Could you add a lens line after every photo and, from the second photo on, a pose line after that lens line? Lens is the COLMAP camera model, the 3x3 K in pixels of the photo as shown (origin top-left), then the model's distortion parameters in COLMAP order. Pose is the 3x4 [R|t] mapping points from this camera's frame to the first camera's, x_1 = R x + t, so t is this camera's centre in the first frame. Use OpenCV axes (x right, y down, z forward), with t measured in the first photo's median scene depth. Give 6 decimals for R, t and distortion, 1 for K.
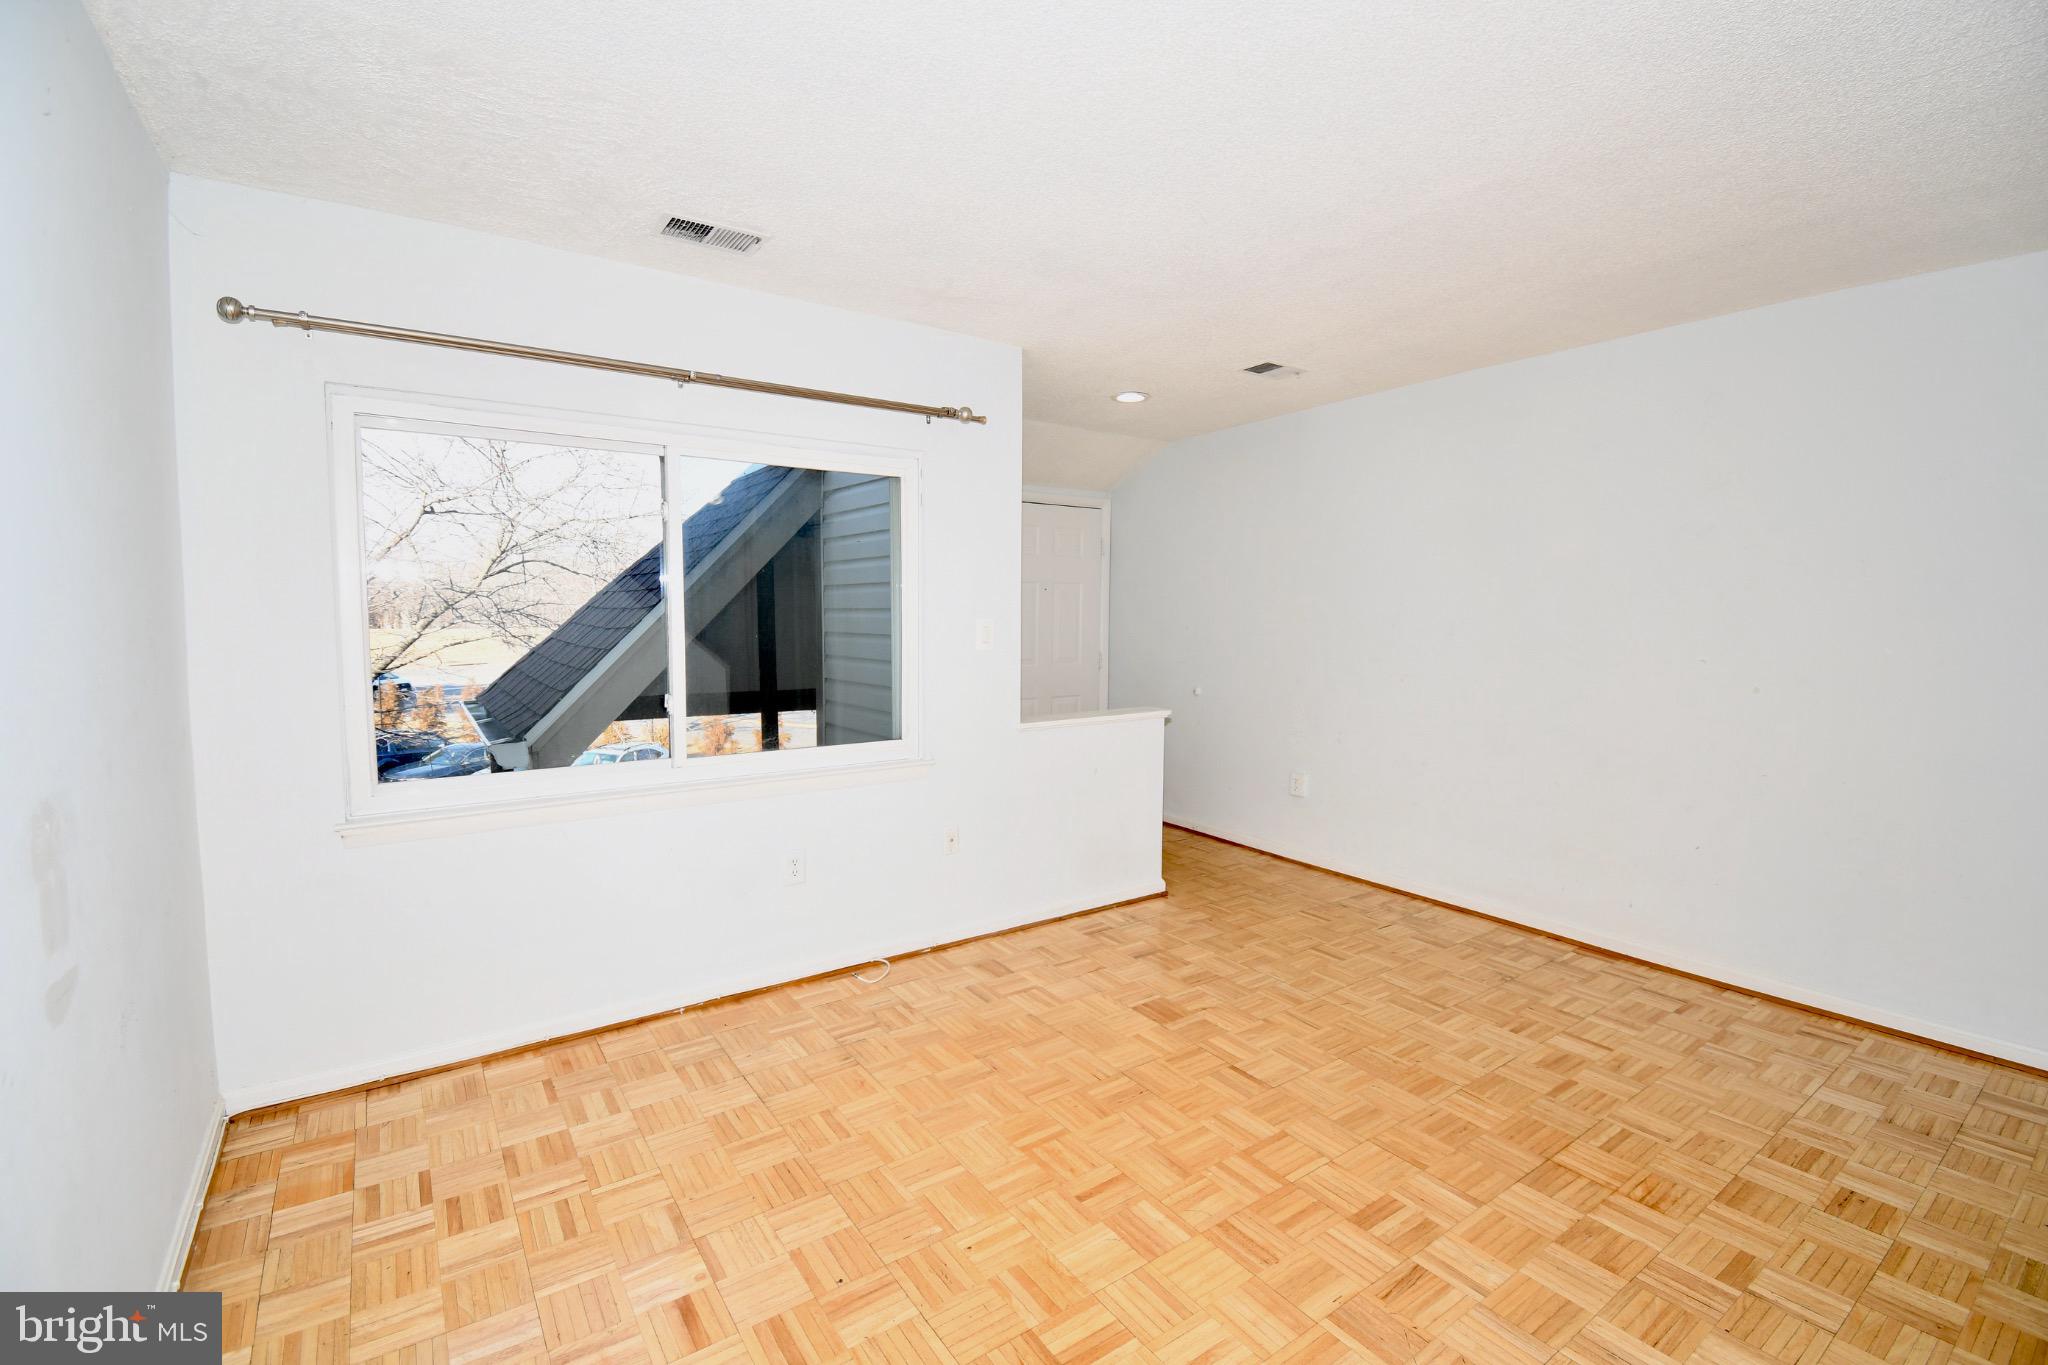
lens RADIAL K [[900.0, 0, 1083.7], [0, 900.0, 664.6], [0, 0, 1]] dist [0.002614, -0.015407]
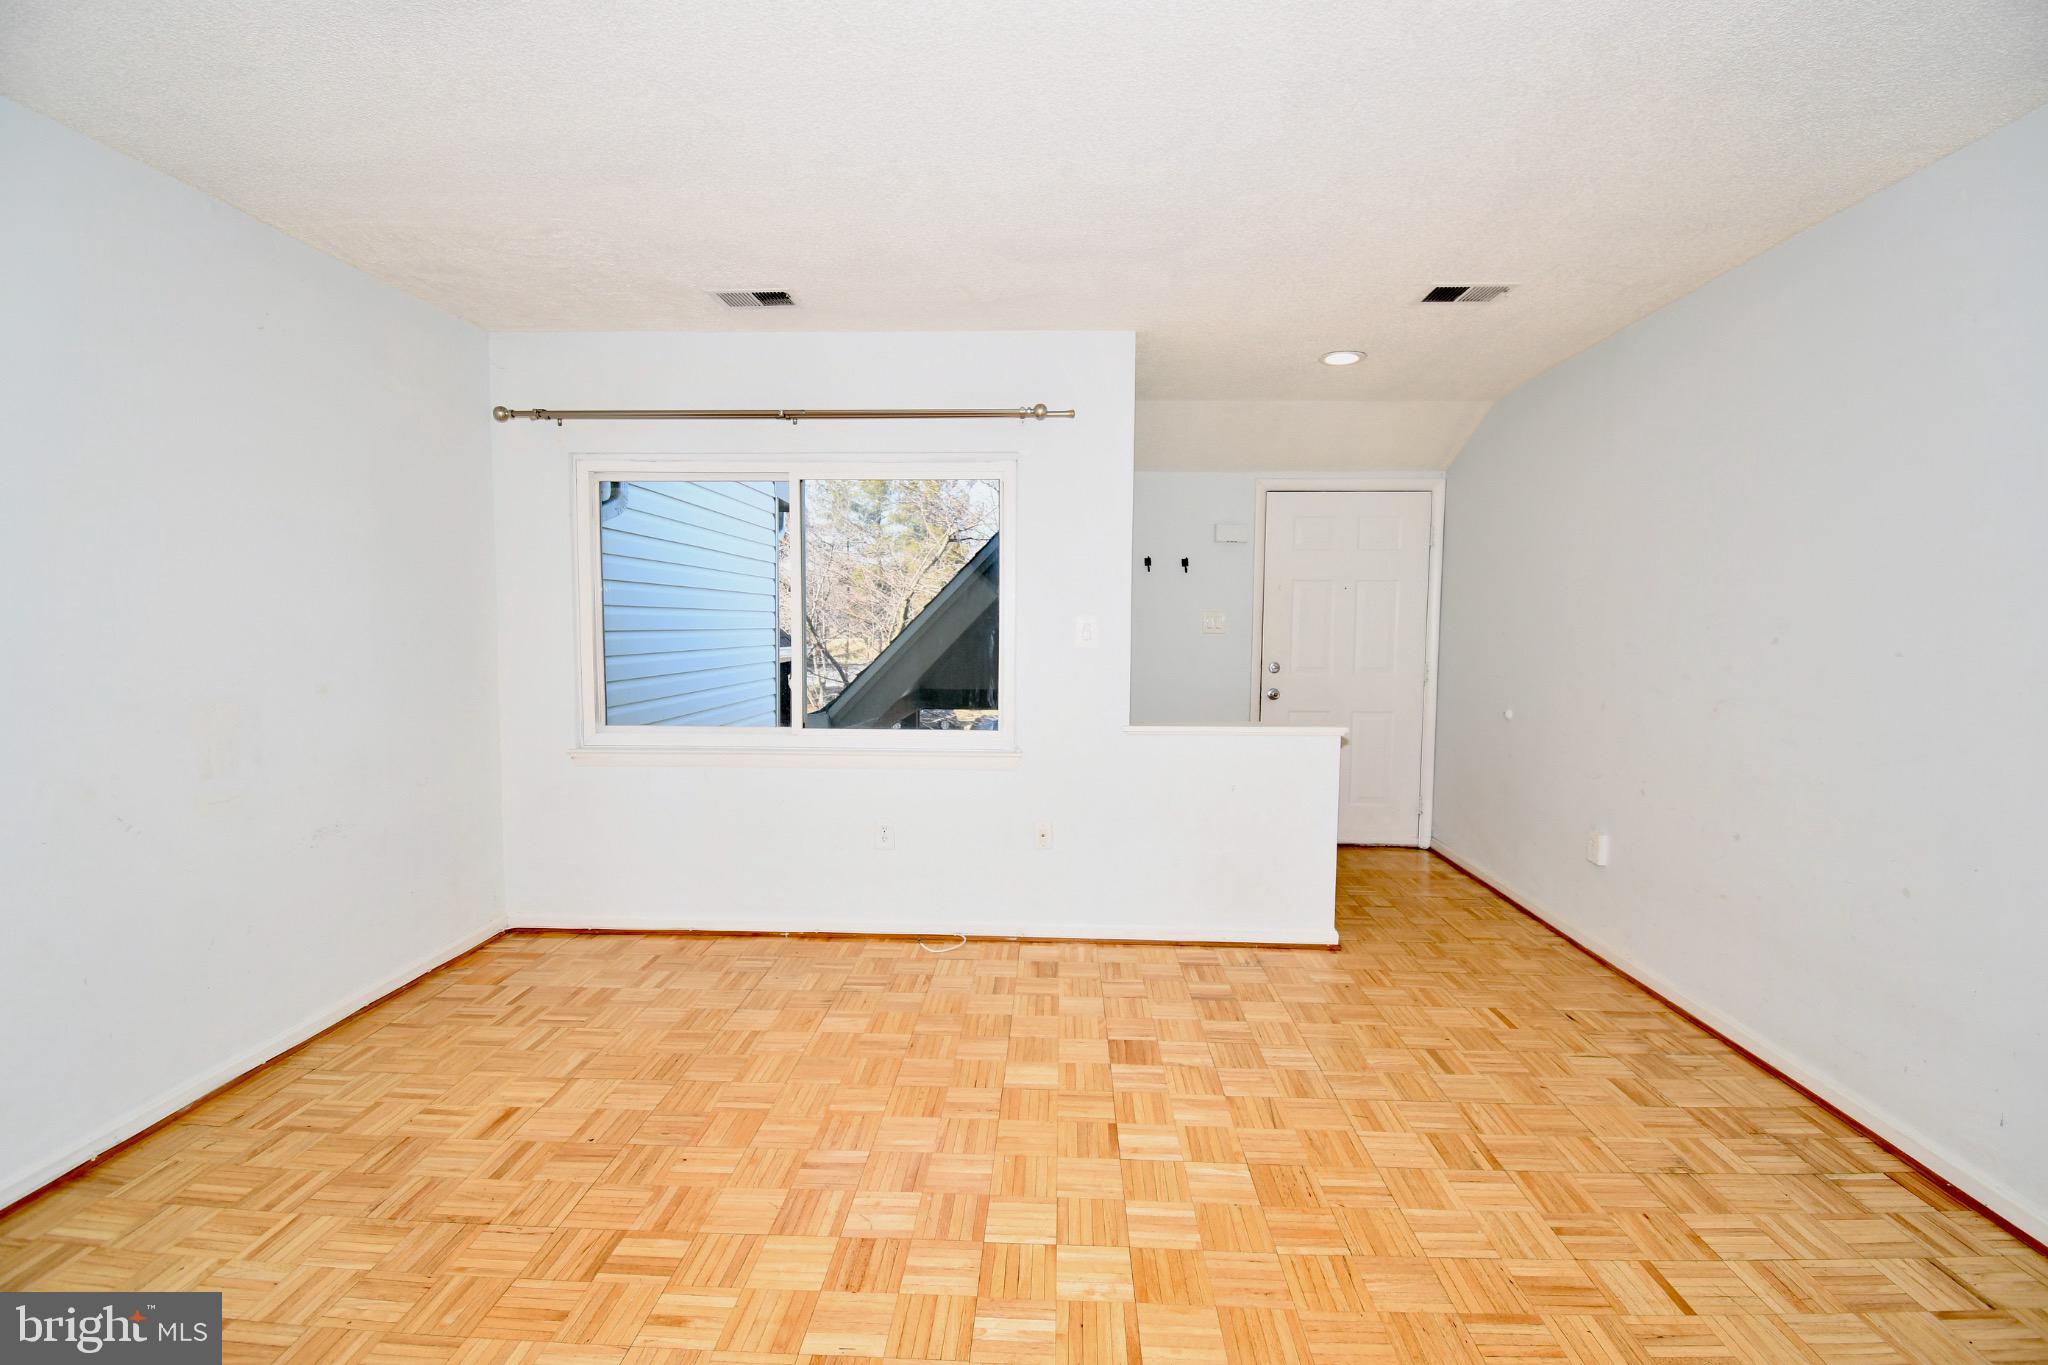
lens RADIAL K [[900.0, 0, 962.6], [0, 900.0, 657.7], [0, 0, 1]] dist [0.002614, -0.015407]
pose [[0.782313, 0.028095, -0.622252, 0.440370], [-0.040518, 0.999162, -0.005827, 0.007186], [0.621567, 0.029771, 0.782795, 0.168028]]
